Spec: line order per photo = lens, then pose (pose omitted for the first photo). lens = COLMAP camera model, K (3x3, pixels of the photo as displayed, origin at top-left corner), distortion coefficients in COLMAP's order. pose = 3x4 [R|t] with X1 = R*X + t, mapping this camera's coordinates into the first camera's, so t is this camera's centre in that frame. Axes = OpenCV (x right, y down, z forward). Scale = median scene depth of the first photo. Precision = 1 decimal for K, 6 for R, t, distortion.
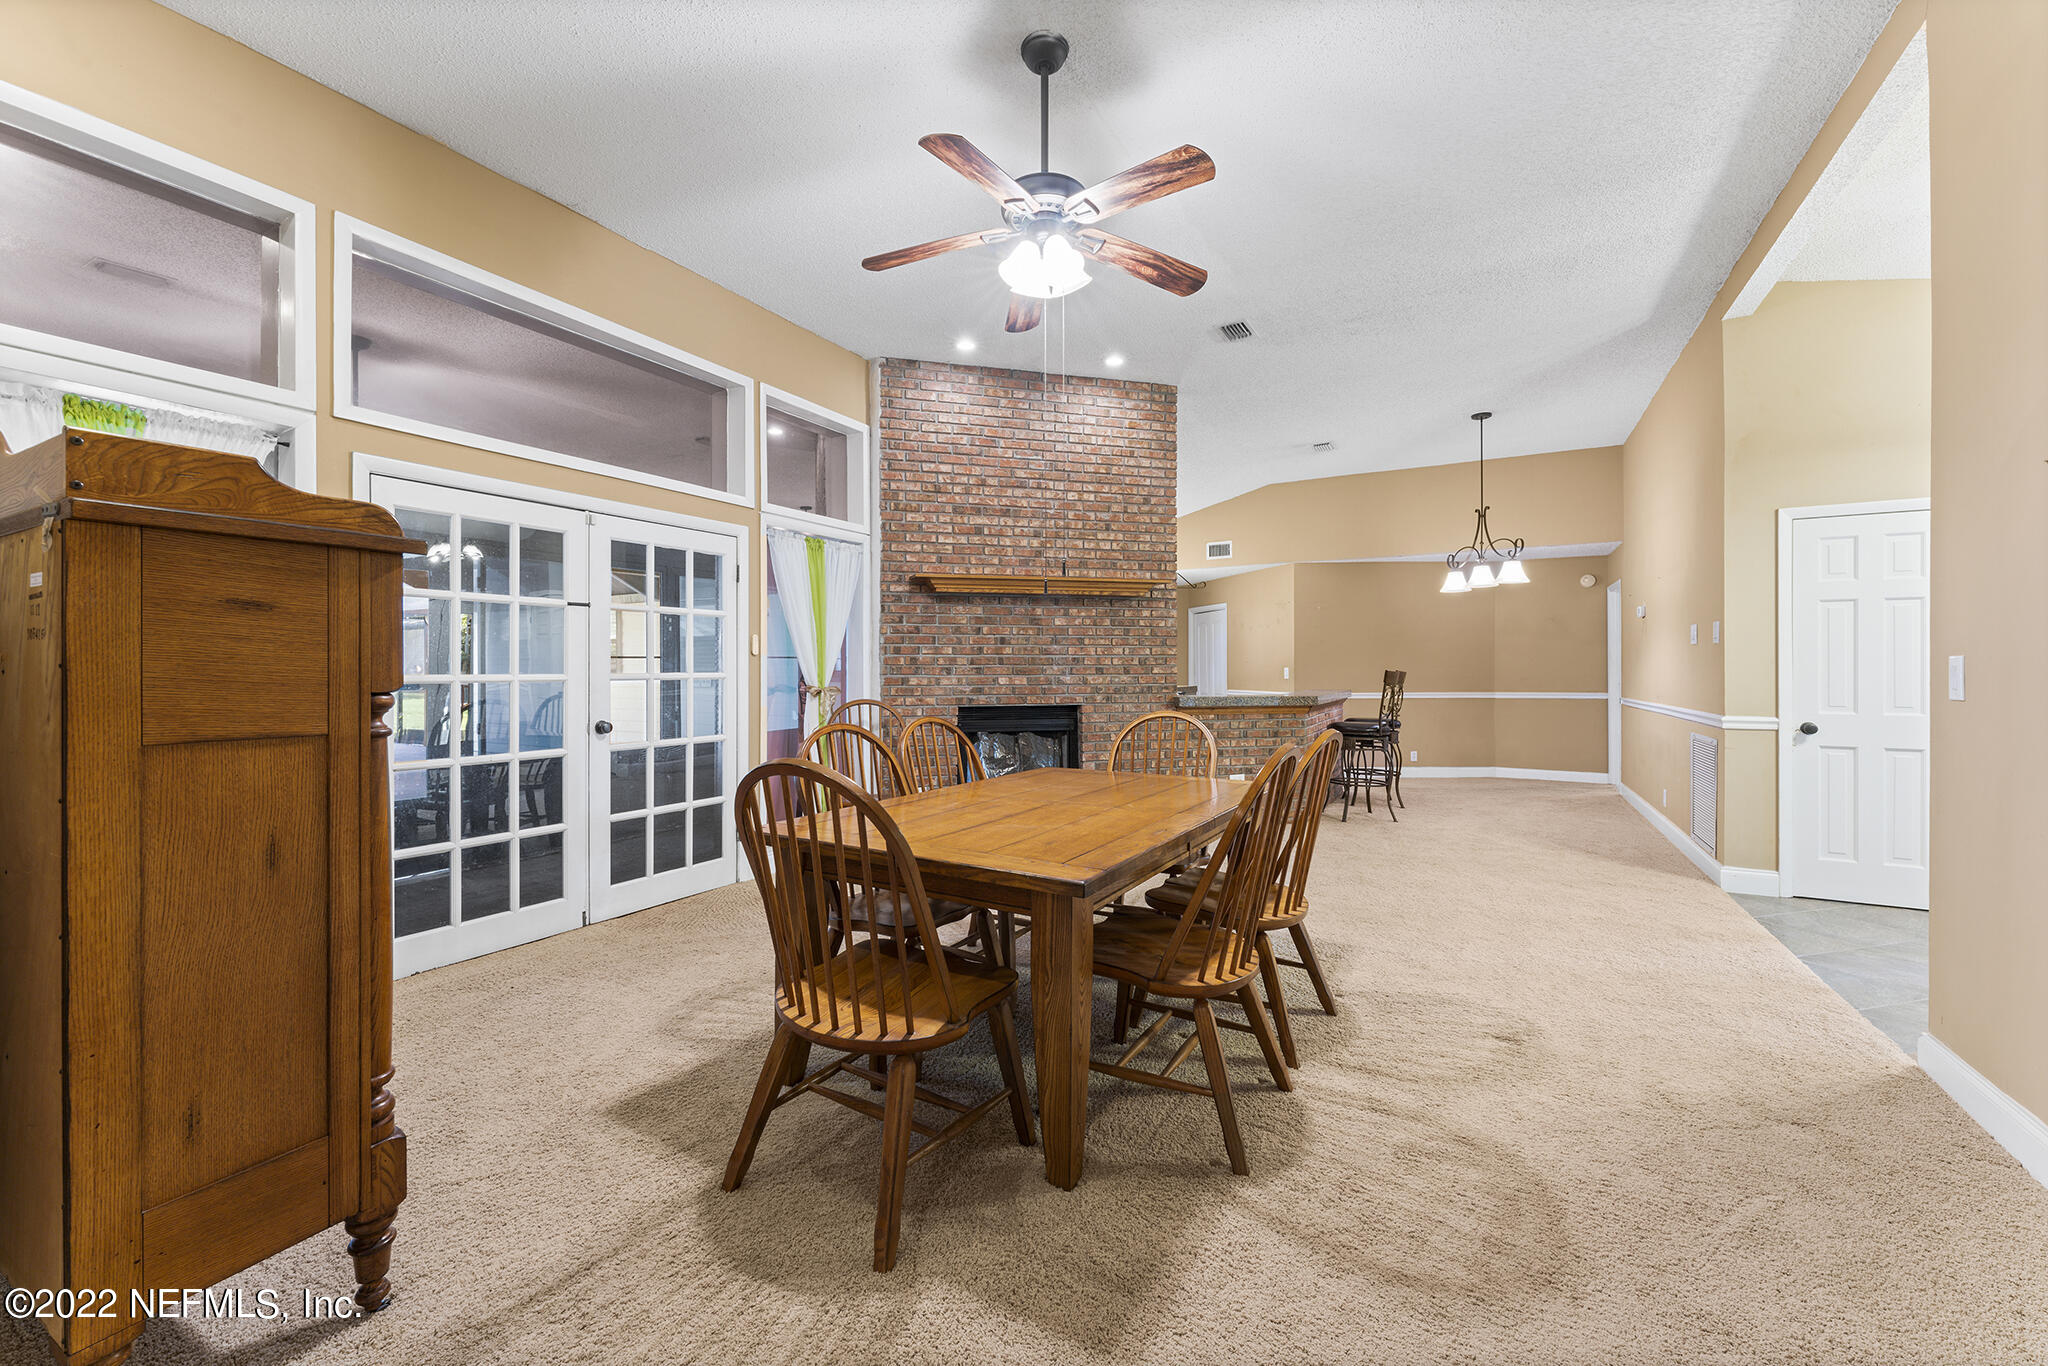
lens RADIAL K [[822.6, 0, 1021.8], [0, 822.6, 645.7], [0, 0, 1]] dist [-0.001848, 0.000038]
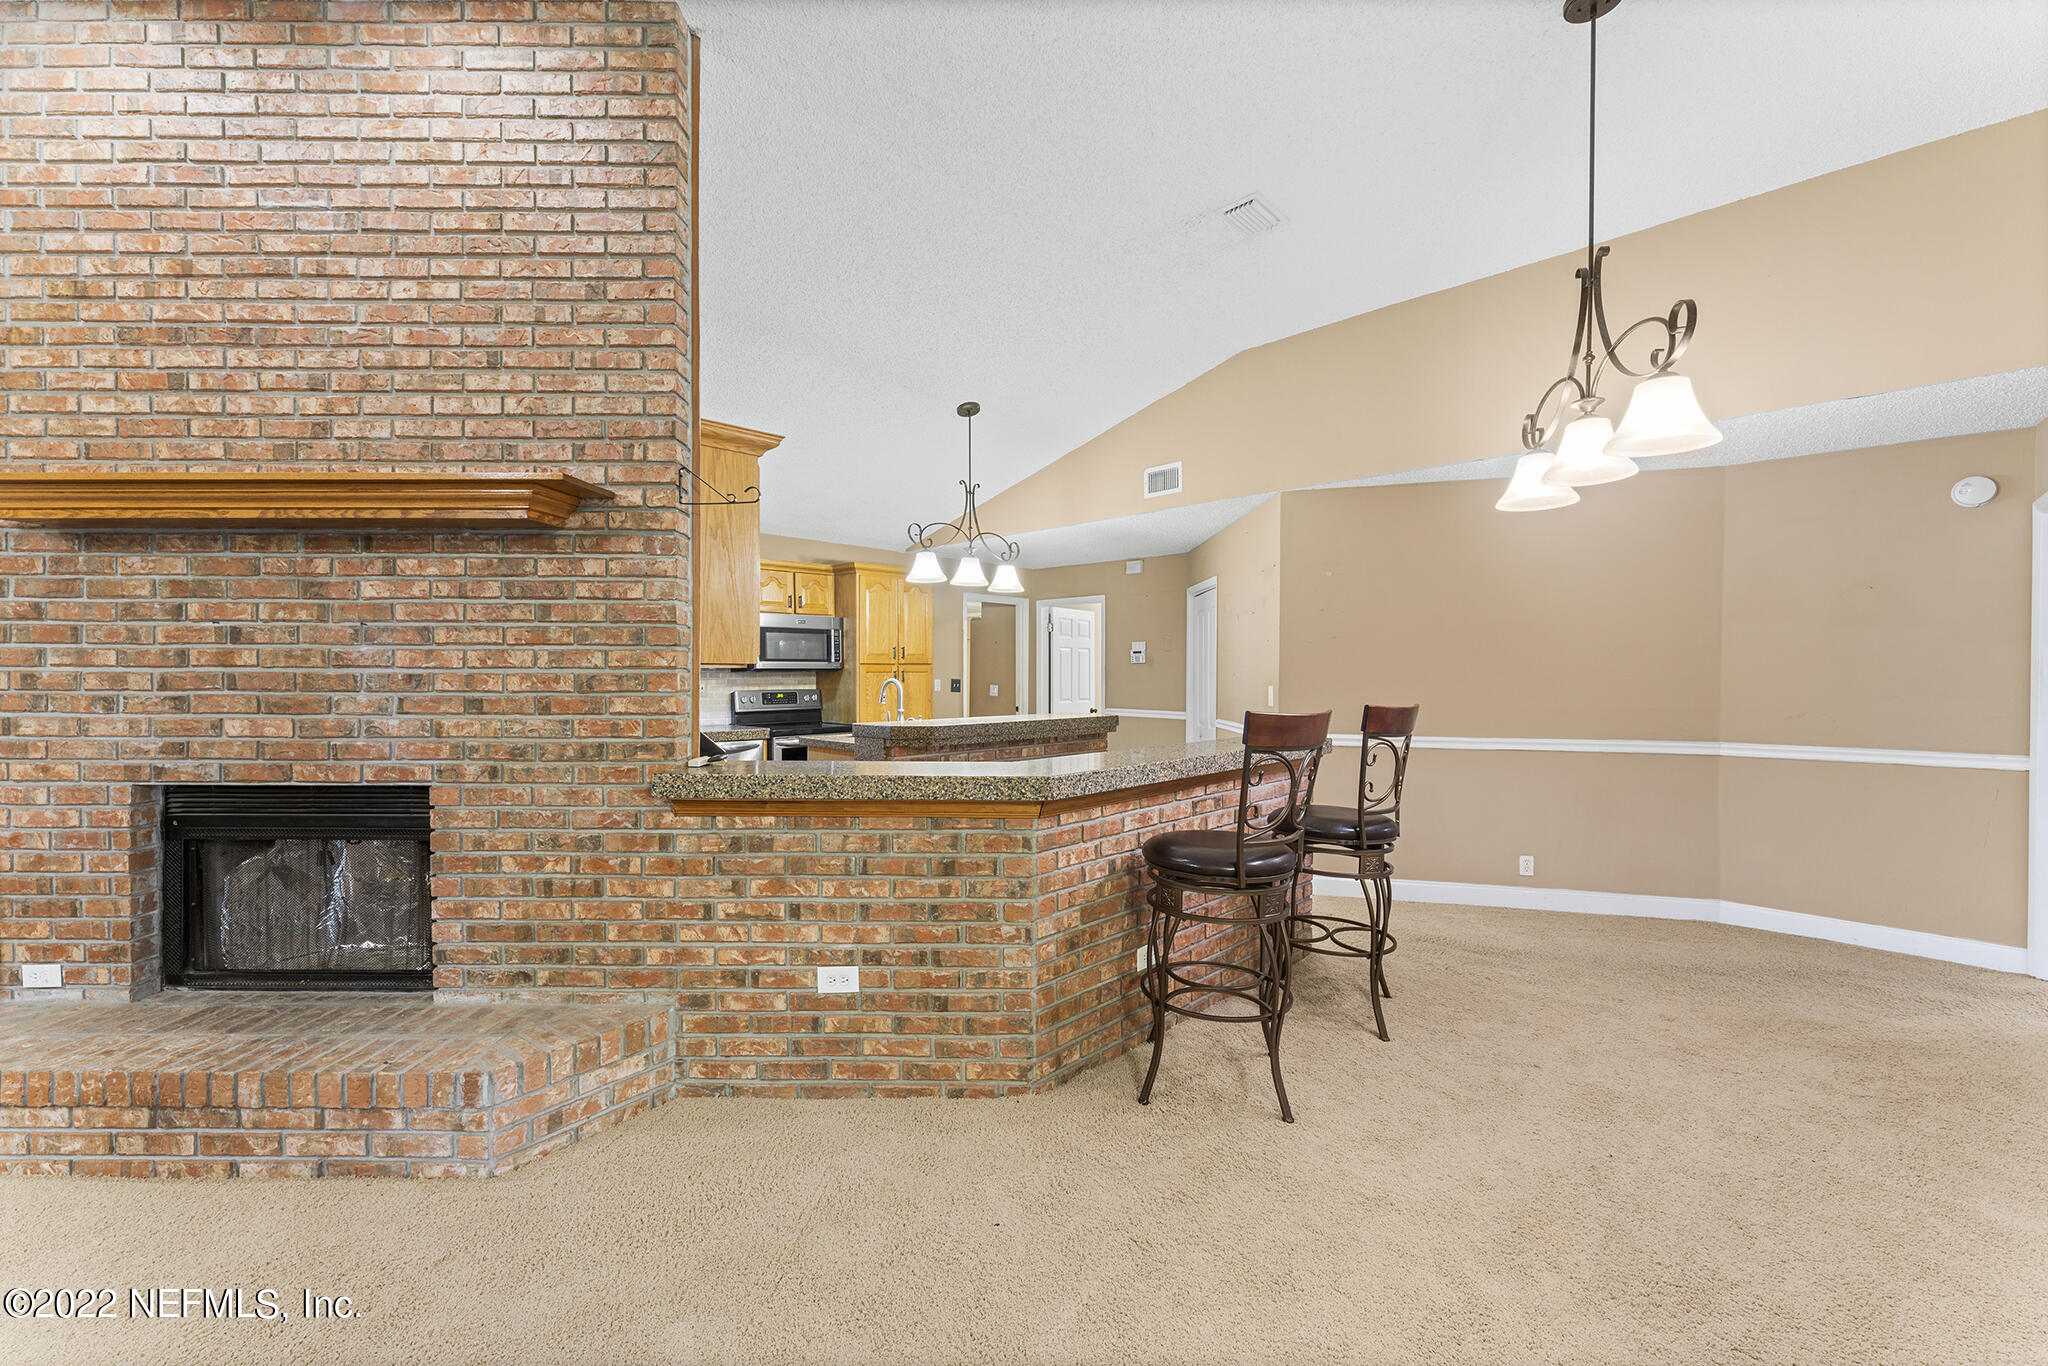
lens RADIAL K [[826.0, 0, 1014.3], [0, 826.0, 665.0], [0, 0, 1]] dist [-0.000927, 0.000535]
pose [[0.964799, 0.002064, -0.262982, 0.477693], [0.002825, 0.999830, 0.018211, 0.003046], [0.262975, -0.018313, 0.964629, 0.675768]]
